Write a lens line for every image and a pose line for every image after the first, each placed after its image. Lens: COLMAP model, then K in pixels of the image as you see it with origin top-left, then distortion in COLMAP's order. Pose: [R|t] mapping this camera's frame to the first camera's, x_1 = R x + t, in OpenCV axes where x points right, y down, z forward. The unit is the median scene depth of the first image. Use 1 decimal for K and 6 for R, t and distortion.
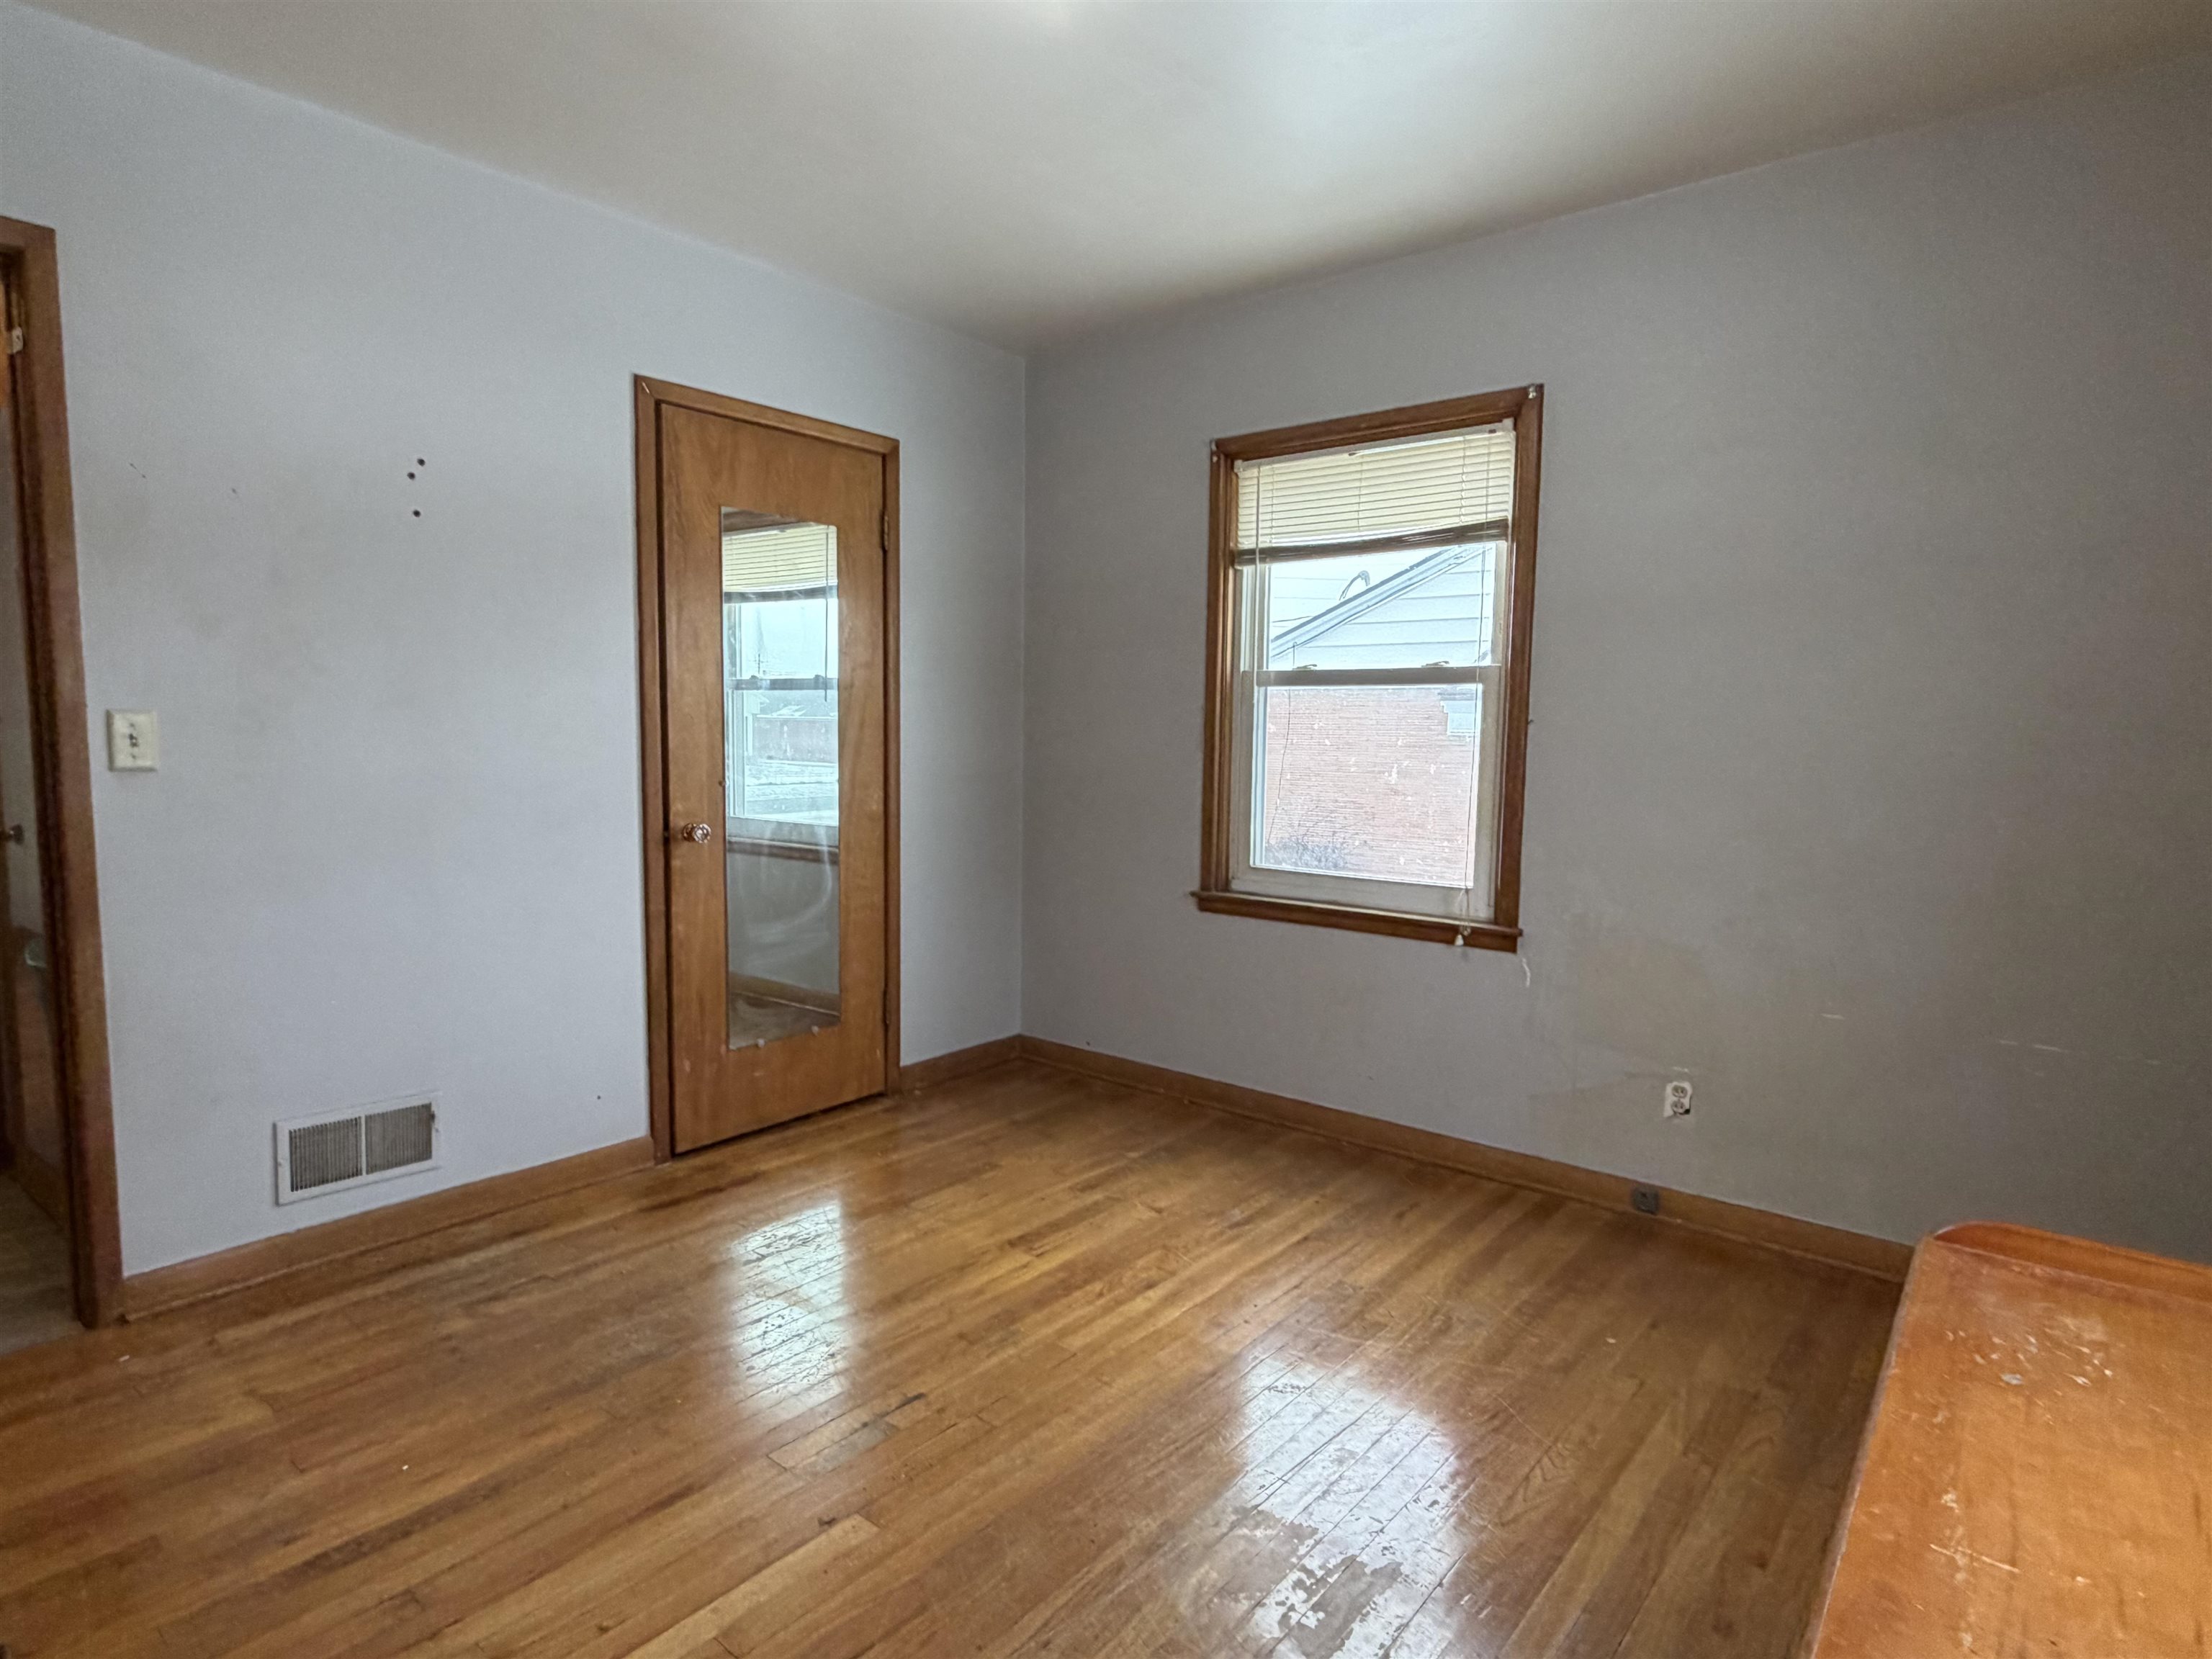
lens RADIAL K [[1209.0, 0, 1099.8], [0, 1209.0, 833.2], [0, 0, 1]] dist [-0.000740, -0.000262]
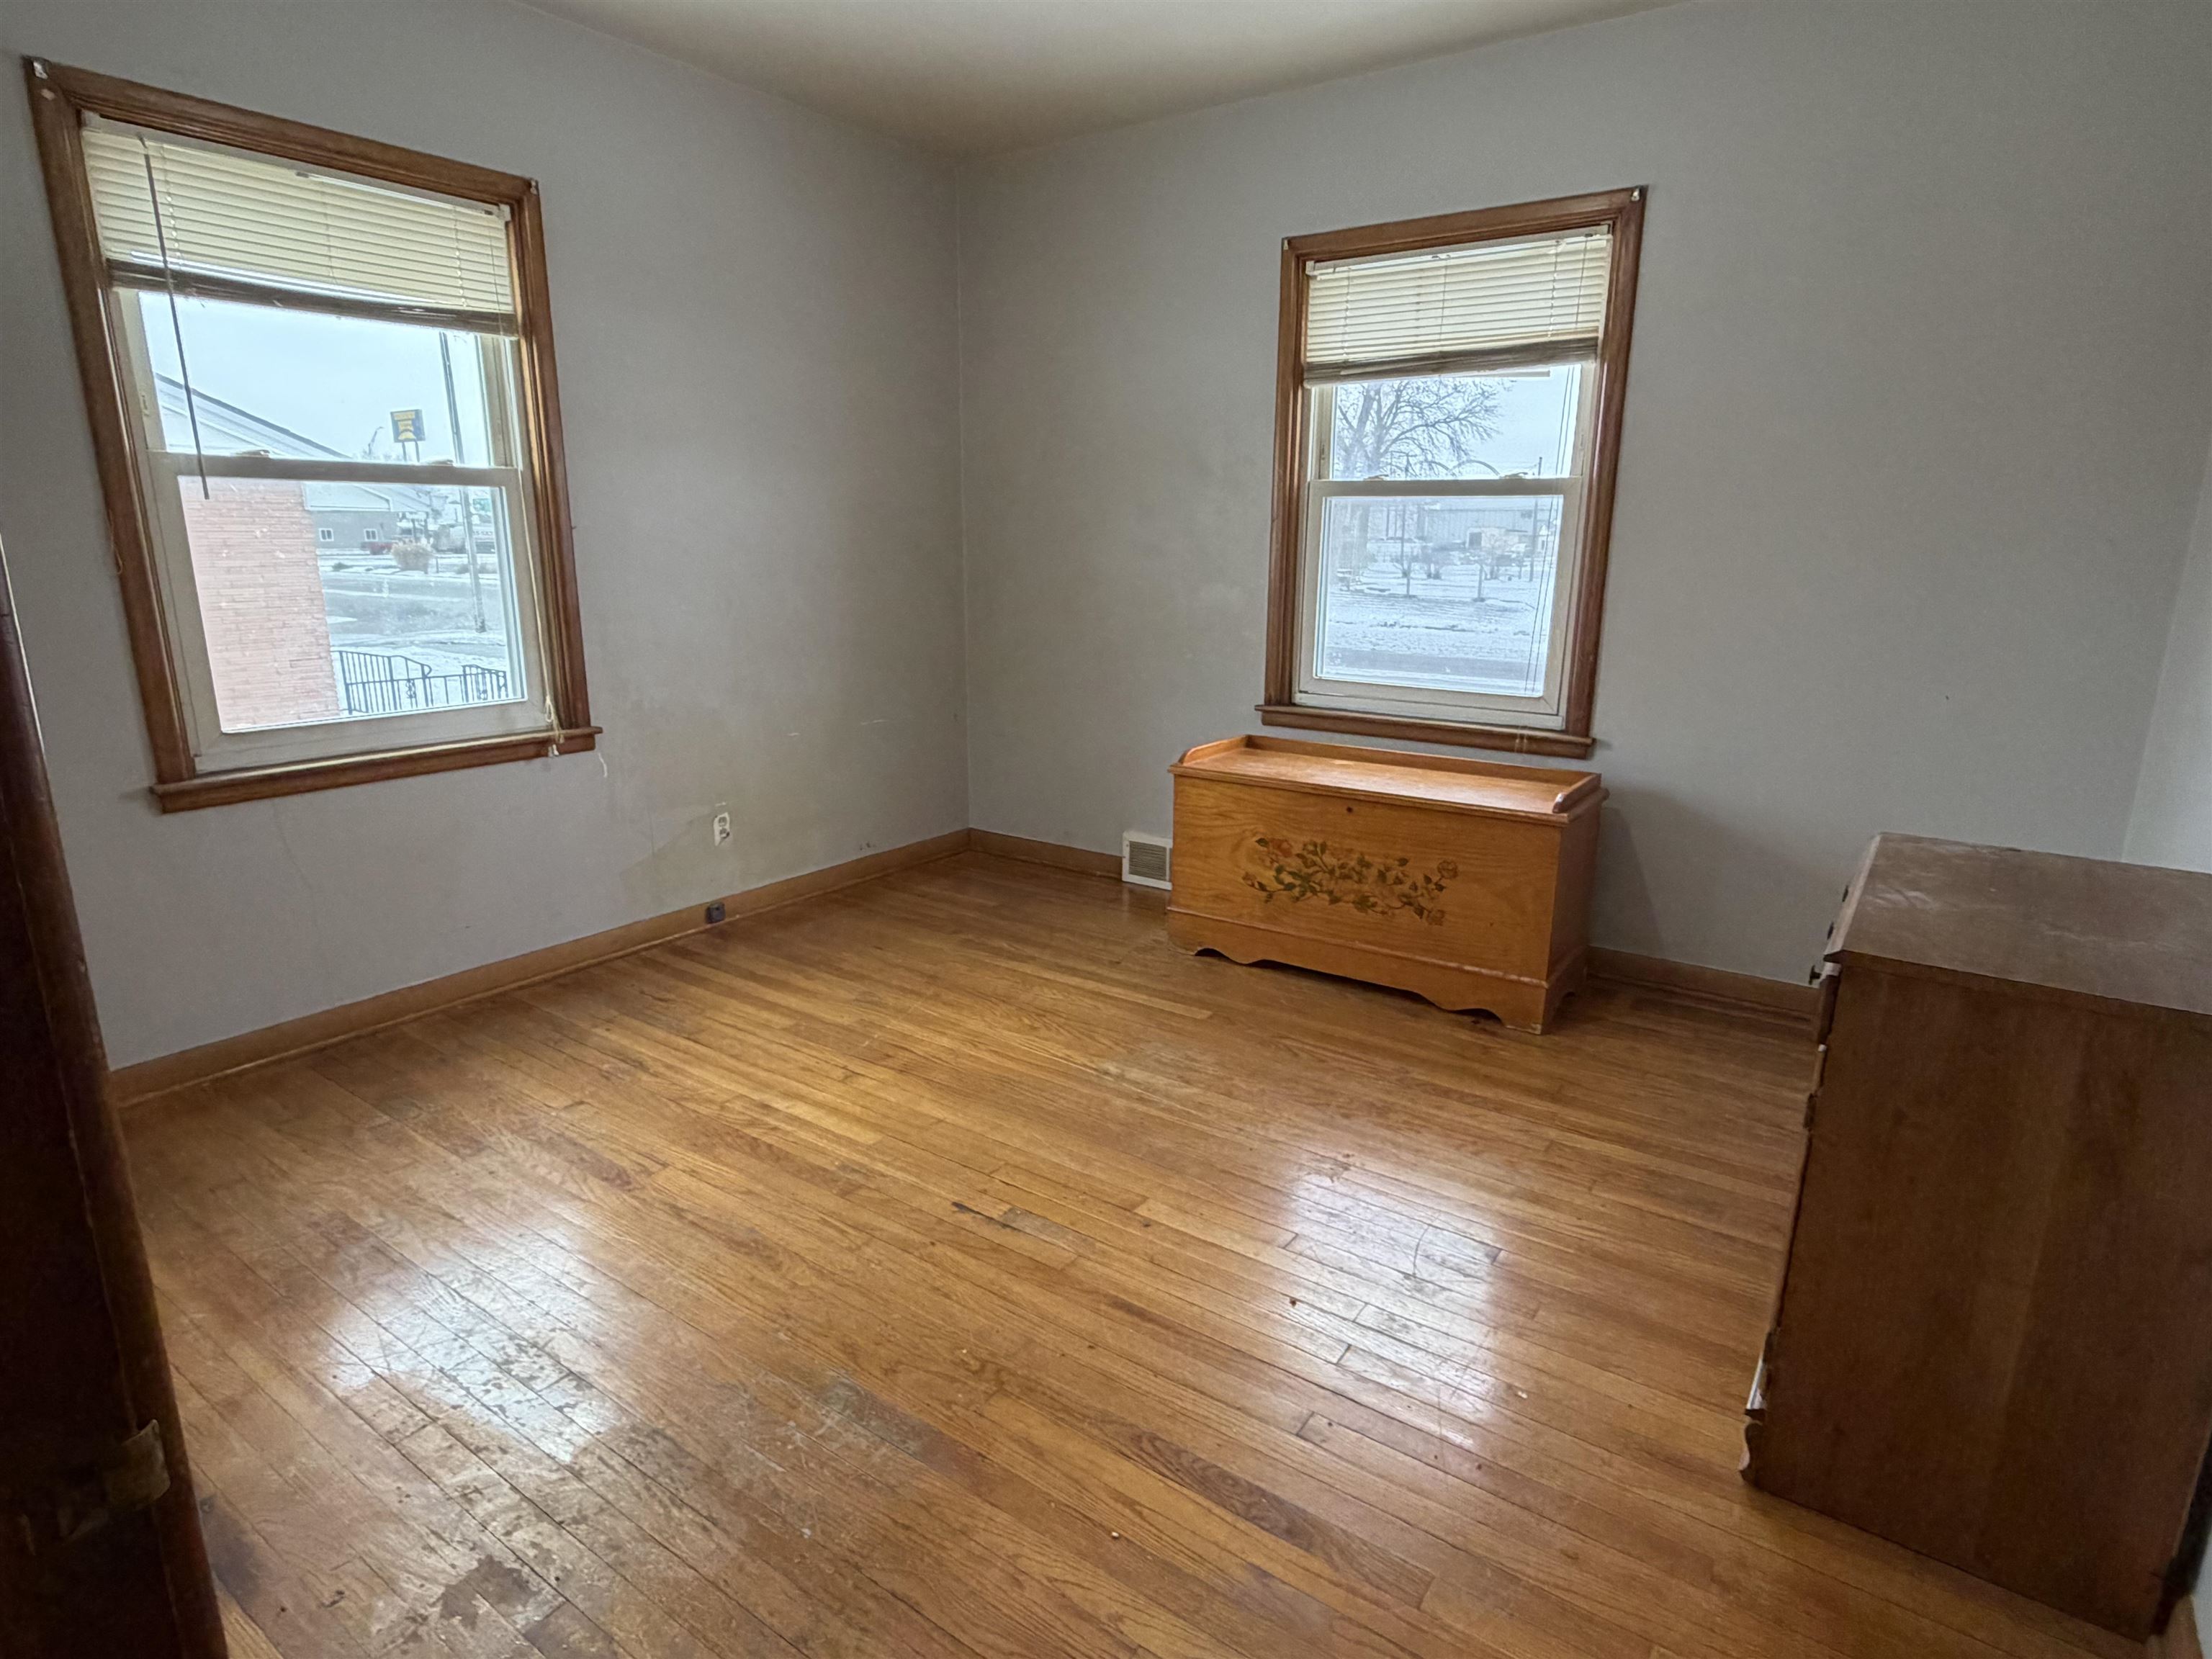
lens RADIAL K [[1209.0, 0, 1101.8], [0, 1209.0, 832.3], [0, 0, 1]] dist [-0.000740, -0.000262]
pose [[-0.073655, -0.251158, 0.965140, -0.775777], [0.087013, 0.962459, 0.257101, -0.069502], [-0.993481, 0.102917, -0.049036, 0.644548]]
